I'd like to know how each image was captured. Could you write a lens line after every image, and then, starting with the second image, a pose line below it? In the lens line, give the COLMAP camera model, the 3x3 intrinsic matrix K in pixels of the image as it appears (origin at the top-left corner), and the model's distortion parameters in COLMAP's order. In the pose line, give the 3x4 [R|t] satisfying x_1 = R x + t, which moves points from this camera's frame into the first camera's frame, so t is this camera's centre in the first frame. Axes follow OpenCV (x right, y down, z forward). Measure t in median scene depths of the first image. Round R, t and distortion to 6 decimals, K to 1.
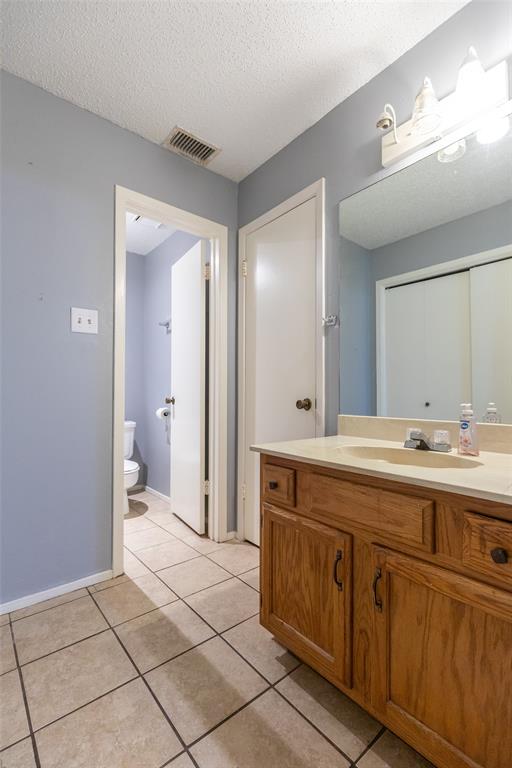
lens RADIAL K [[347.5, 0, 257.3], [0, 347.5, 381.3], [0, 0, 1]] dist [0.007072, -0.001031]
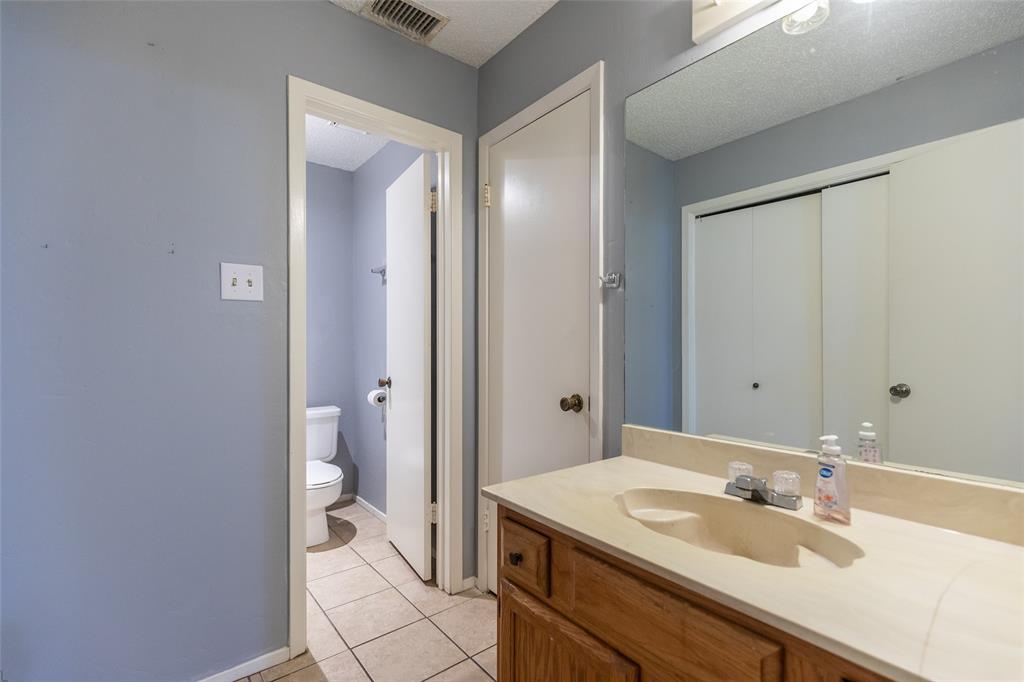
lens RADIAL K [[463.3, 0, 511.0], [0, 463.3, 338.0], [0, 0, 1]] dist [0.007072, -0.001031]
pose [[0.999714, -0.000818, -0.023898, 0.039974], [0.001290, 0.999804, 0.019751, -0.080177], [0.023877, -0.019777, 0.999519, 0.113759]]
